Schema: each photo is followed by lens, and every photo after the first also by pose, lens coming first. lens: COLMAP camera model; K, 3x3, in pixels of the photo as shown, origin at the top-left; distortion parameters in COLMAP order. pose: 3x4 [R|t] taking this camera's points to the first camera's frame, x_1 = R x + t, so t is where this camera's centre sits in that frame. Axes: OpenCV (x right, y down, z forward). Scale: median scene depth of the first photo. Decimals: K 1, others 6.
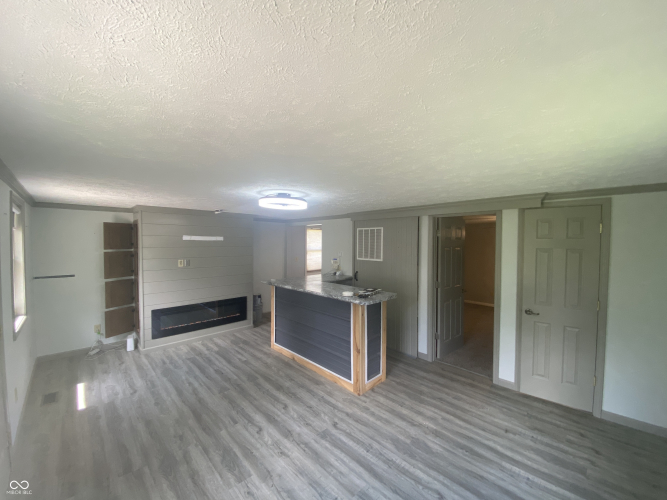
lens RADIAL K [[275.2, 0, 335.5], [0, 275.2, 253.2], [0, 0, 1]] dist [-0.010899, -0.001343]
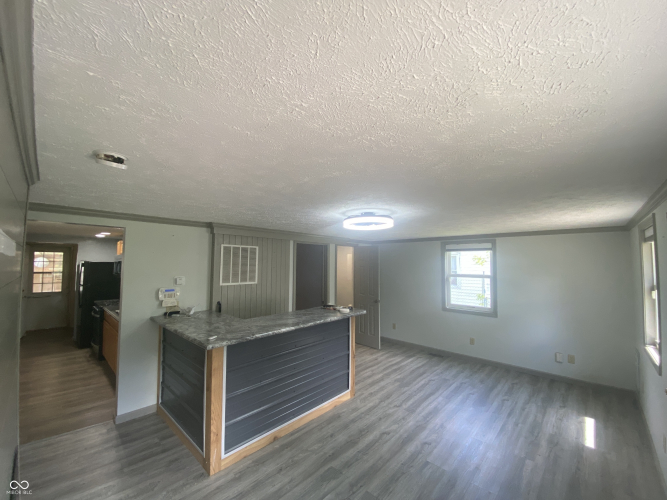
lens RADIAL K [[275.2, 0, 329.4], [0, 275.2, 248.6], [0, 0, 1]] dist [-0.010899, -0.001343]
pose [[-0.051065, 0.032601, 0.998163, -1.179659], [0.027023, 0.999146, -0.031251, -0.080157], [-0.998330, 0.025377, -0.051902, 1.236927]]
